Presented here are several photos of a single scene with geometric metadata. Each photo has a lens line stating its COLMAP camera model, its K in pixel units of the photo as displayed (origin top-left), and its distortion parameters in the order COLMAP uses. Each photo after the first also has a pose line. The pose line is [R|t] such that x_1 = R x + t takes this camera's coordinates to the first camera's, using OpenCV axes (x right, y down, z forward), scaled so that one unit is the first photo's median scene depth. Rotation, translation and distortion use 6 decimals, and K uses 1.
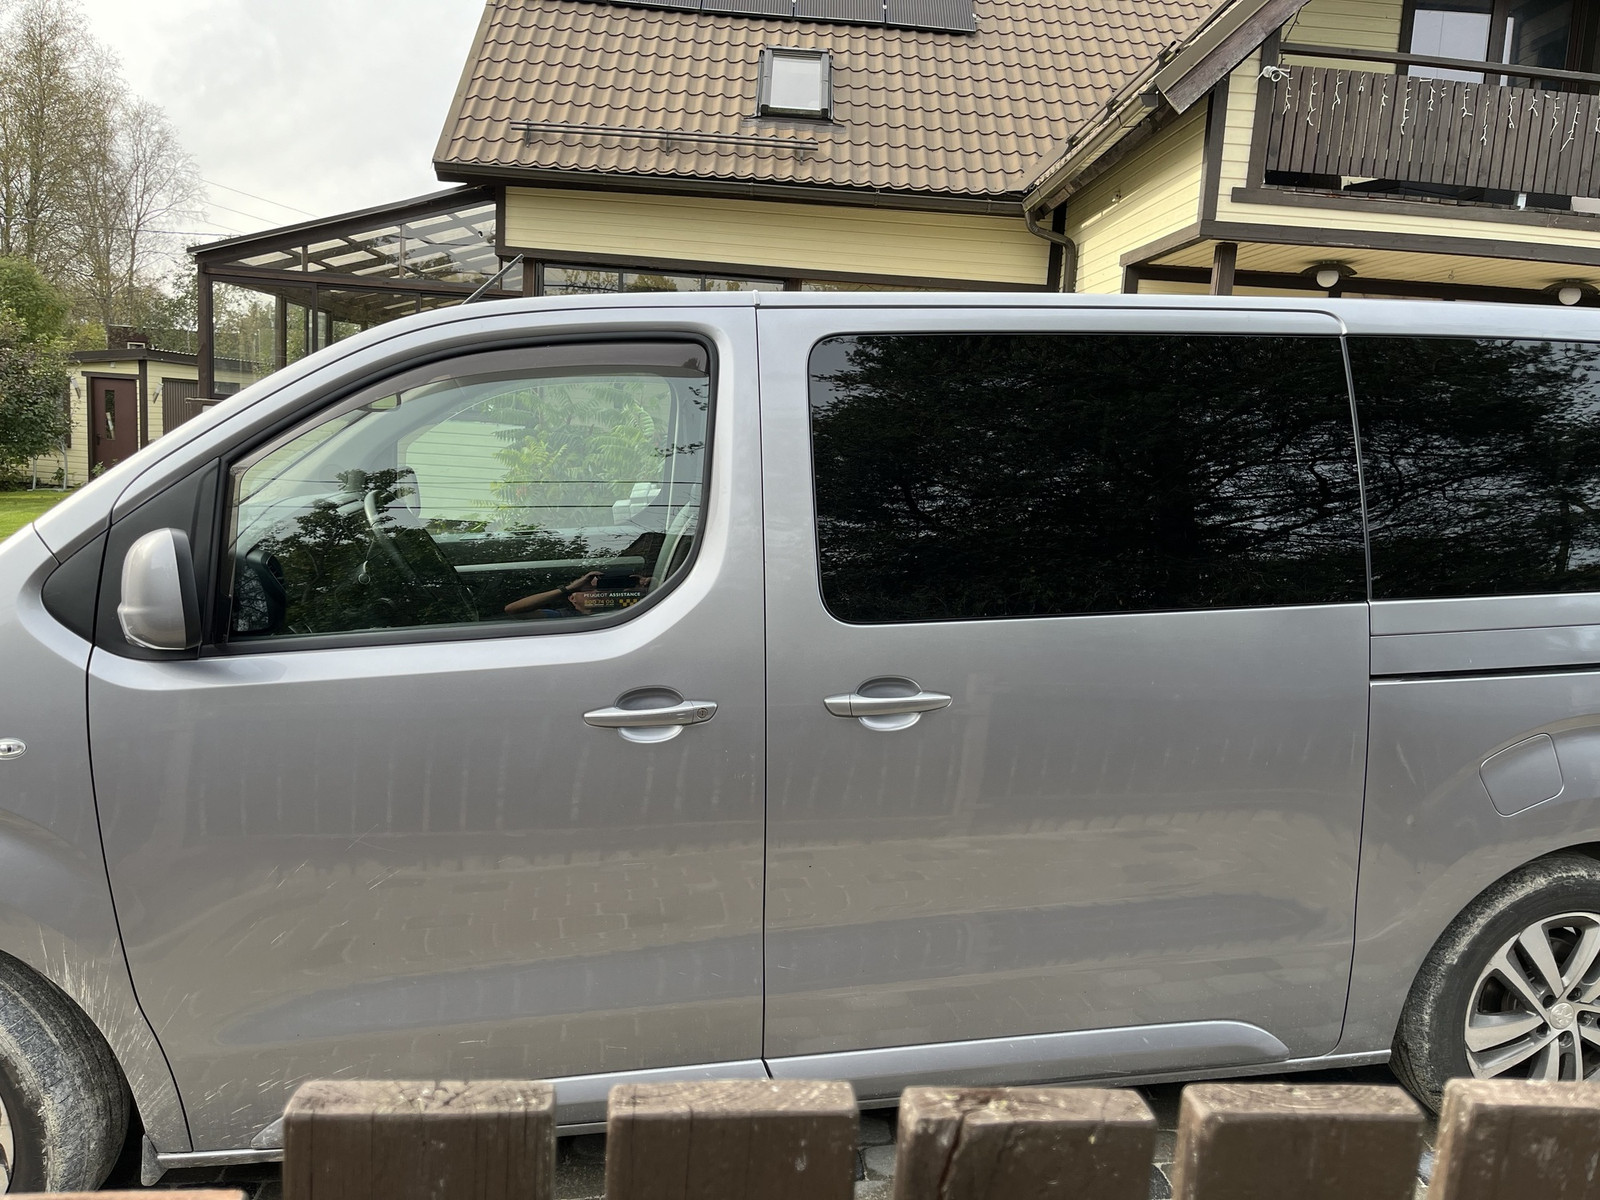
lens RADIAL K [[1221.5, 0, 800.0], [0, 1221.5, 600.0], [0, 0, 1]] dist [0.070001, -0.108388]
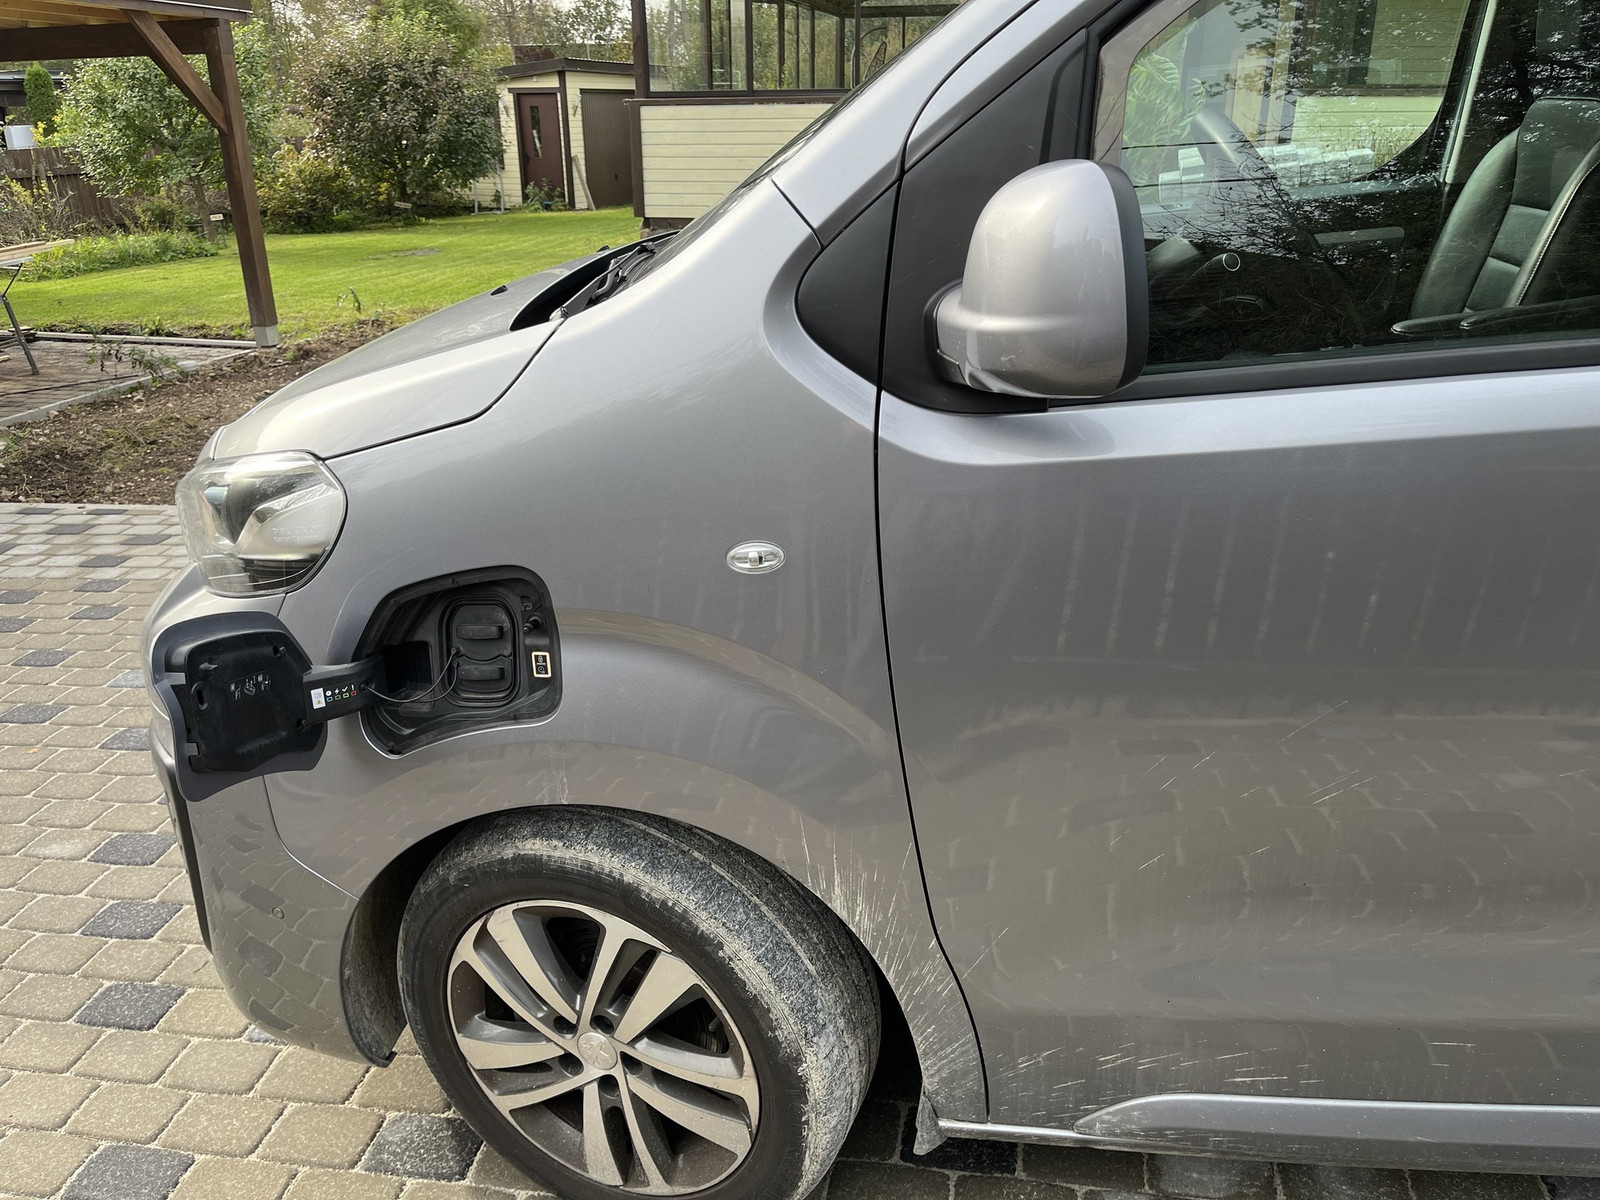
lens RADIAL K [[1221.5, 0, 800.0], [0, 1221.5, 600.0], [0, 0, 1]] dist [0.070001, -0.108388]
pose [[0.955321, 0.041187, -0.292685, -0.412232], [0.027432, 0.973614, 0.226545, 0.001304], [0.294293, -0.224453, 0.928985, 0.400155]]
